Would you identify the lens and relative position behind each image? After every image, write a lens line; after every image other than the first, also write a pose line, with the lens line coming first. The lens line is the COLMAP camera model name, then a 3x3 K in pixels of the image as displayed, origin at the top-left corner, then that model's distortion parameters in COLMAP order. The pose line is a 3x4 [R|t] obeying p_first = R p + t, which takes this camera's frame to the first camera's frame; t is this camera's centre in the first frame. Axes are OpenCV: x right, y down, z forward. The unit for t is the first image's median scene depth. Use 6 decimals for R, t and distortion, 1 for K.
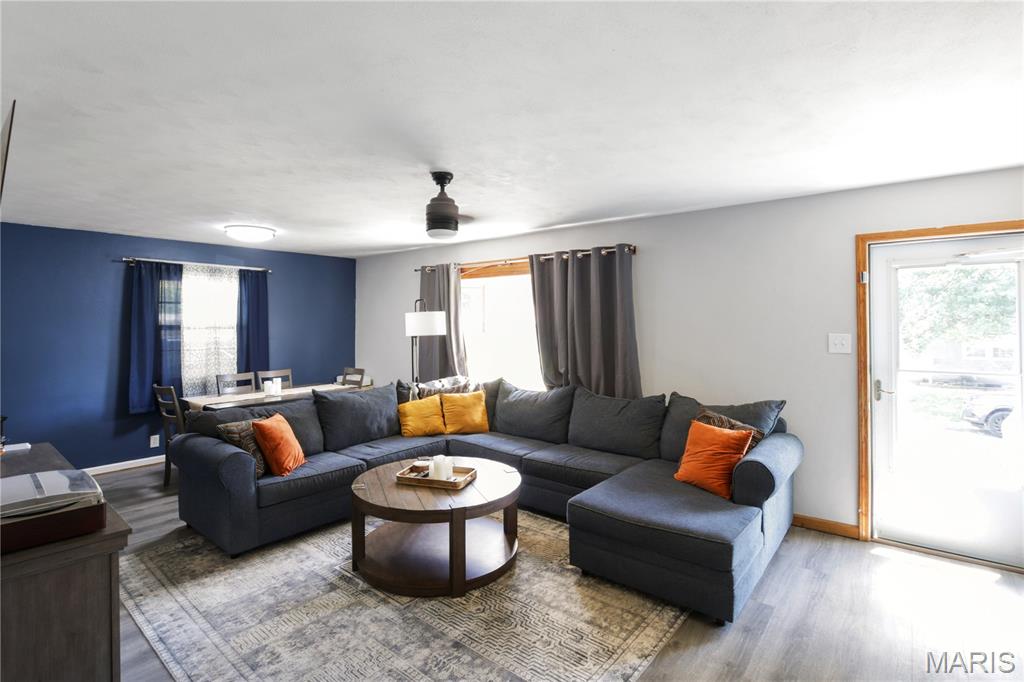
lens RADIAL K [[484.0, 0, 518.2], [0, 484.0, 309.4], [0, 0, 1]] dist [-0.021100, 0.000095]
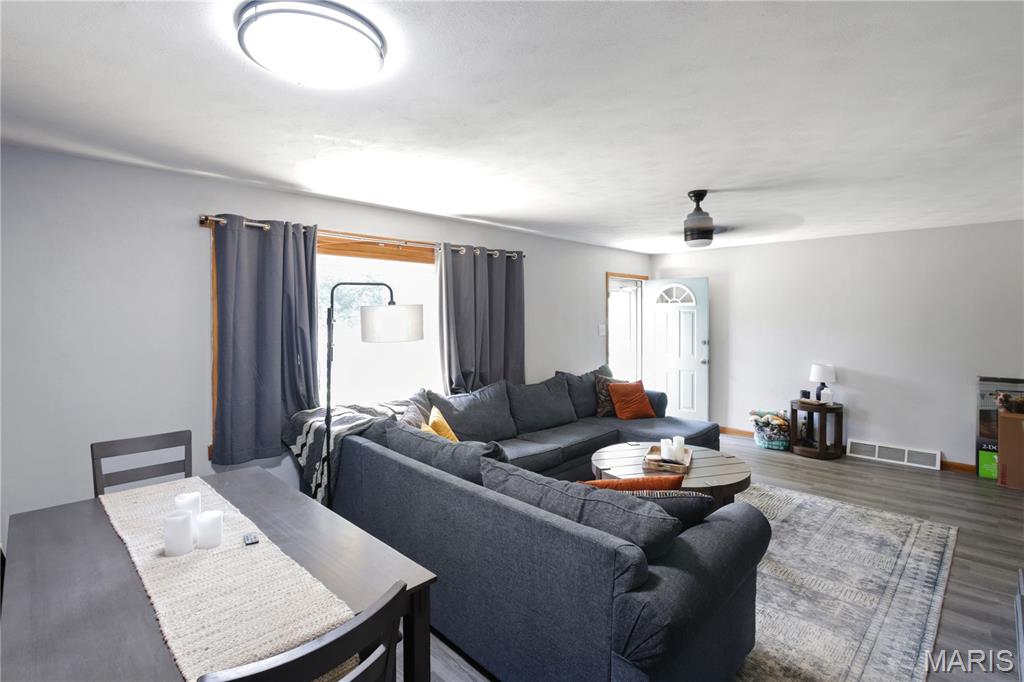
lens RADIAL K [[487.3, 0, 513.4], [0, 487.3, 320.1], [0, 0, 1]] dist [-0.002374, -0.000477]
pose [[0.112873, -0.006527, 0.993588, -1.387620], [-0.013373, 0.999878, 0.008088, 0.026432], [-0.993519, -0.014200, 0.112772, 1.309009]]
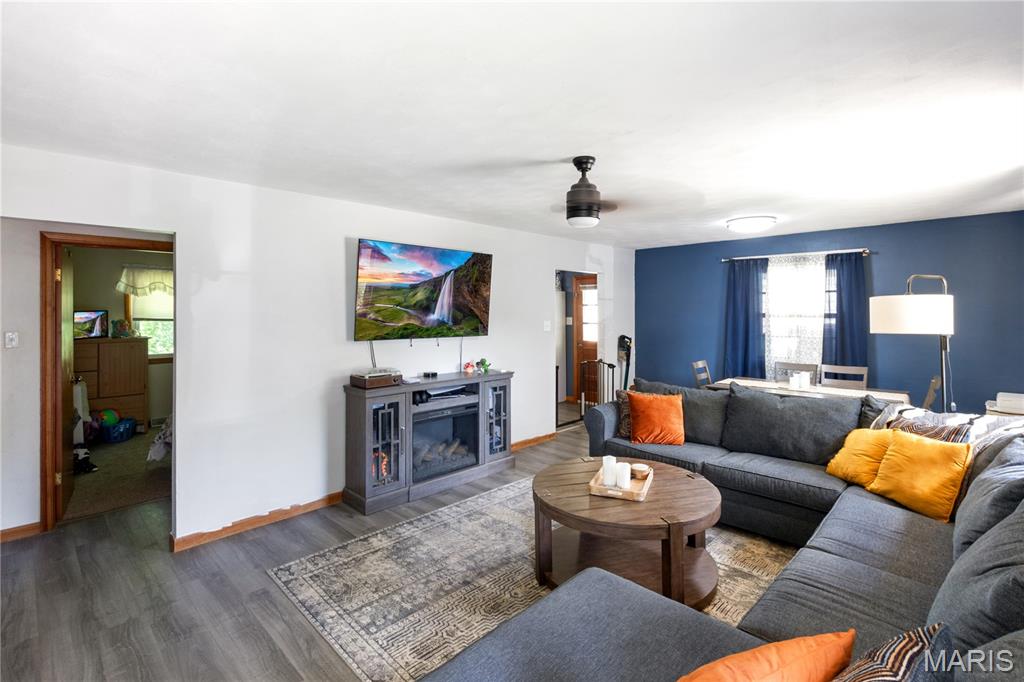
lens RADIAL K [[484.0, 0, 518.2], [0, 484.0, 309.4], [0, 0, 1]] dist [-0.021100, 0.000095]
pose [[-0.091581, -0.000722, -0.995797, 0.794905], [0.023551, 0.999718, -0.002891, 0.024220], [0.995519, -0.023717, -0.091538, 0.954960]]
